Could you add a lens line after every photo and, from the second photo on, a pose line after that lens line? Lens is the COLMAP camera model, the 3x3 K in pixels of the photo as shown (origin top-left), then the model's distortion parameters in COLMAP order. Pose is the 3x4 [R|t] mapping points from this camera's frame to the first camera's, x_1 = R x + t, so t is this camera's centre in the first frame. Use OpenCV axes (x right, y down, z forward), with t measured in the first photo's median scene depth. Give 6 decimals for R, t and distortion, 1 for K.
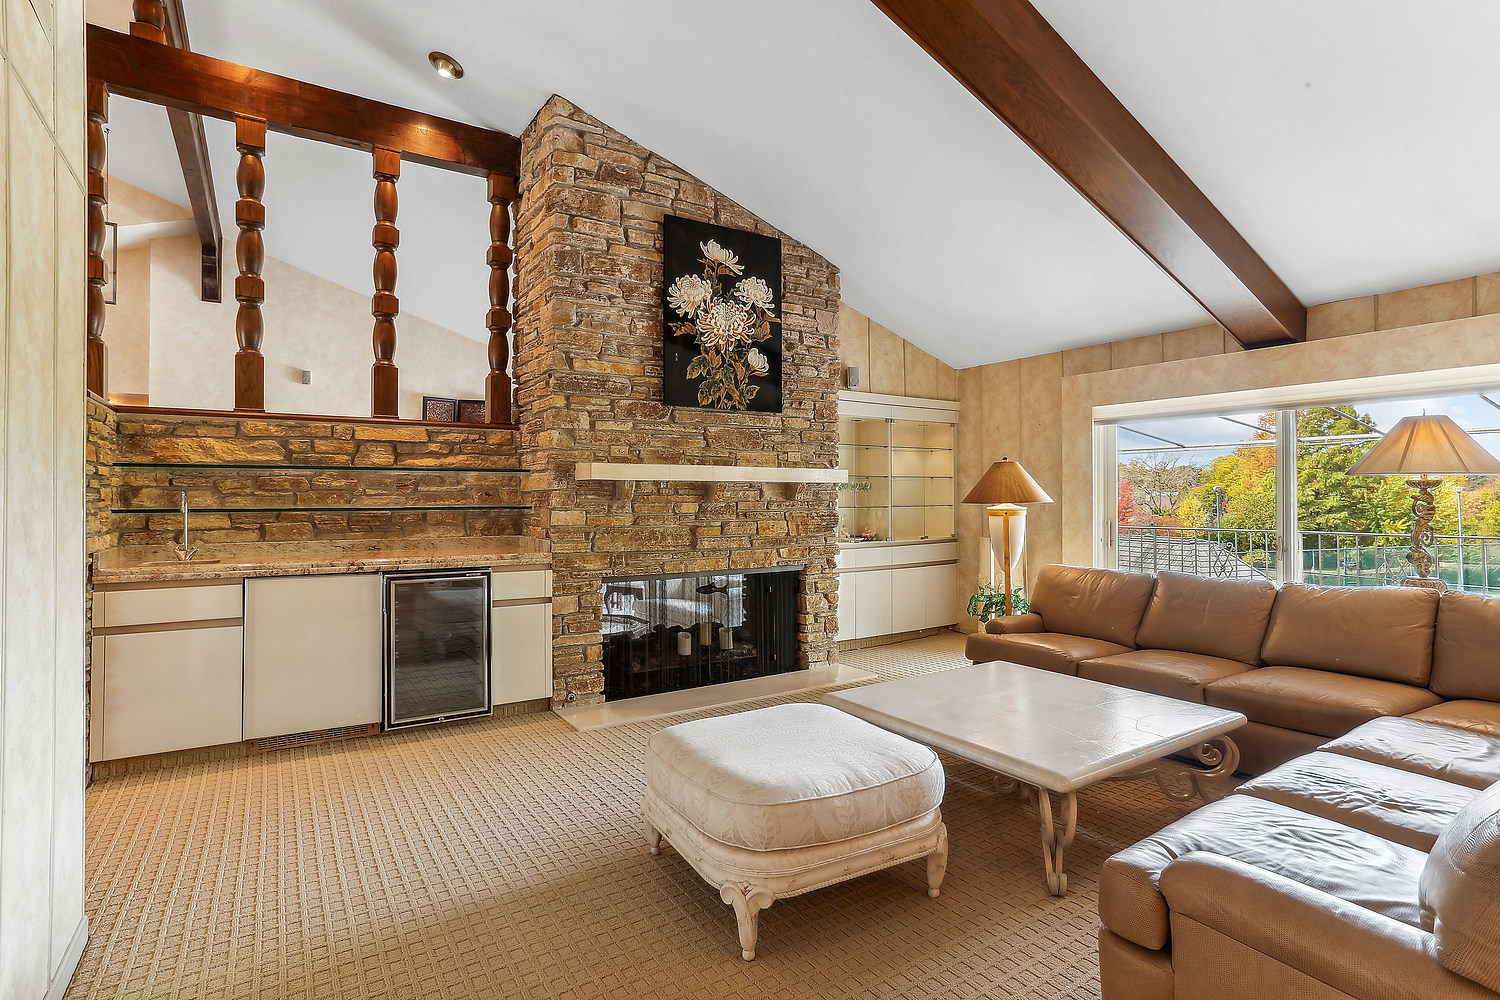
lens RADIAL K [[728.0, 0, 744.2], [0, 728.0, 483.2], [0, 0, 1]] dist [-0.064846, 0.043645]
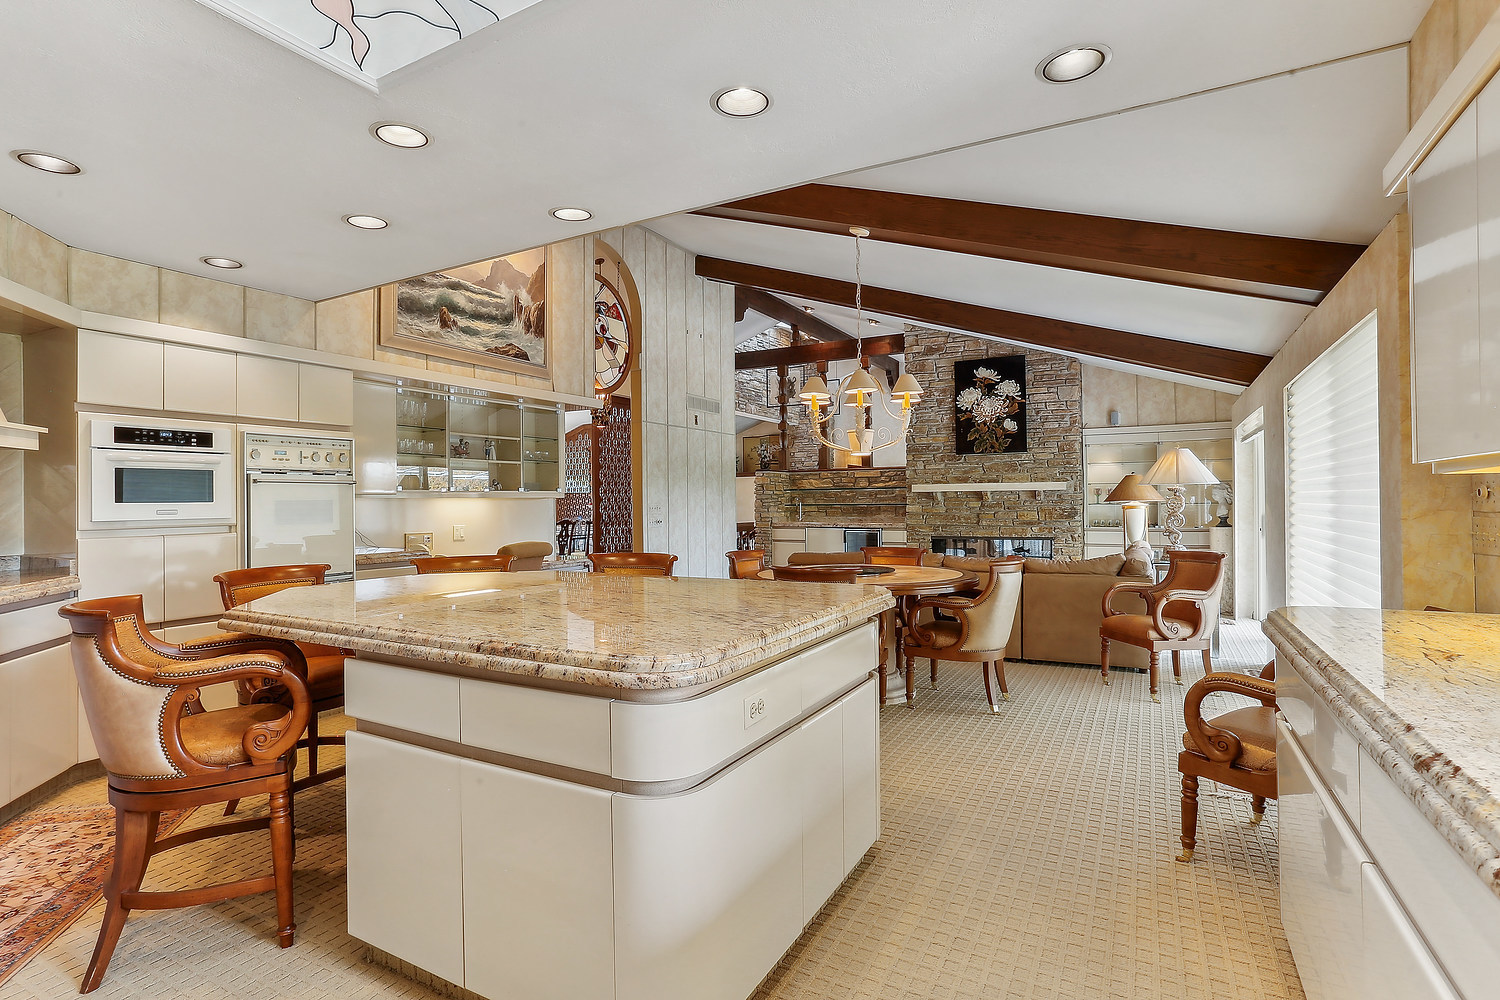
lens RADIAL K [[728.0, 0, 744.2], [0, 728.0, 483.2], [0, 0, 1]] dist [-0.064846, 0.043645]
pose [[0.459926, -0.024265, -0.887625, 1.402040], [0.026242, 0.999561, -0.013727, -0.013350], [0.887569, -0.016980, 0.460361, -0.477438]]
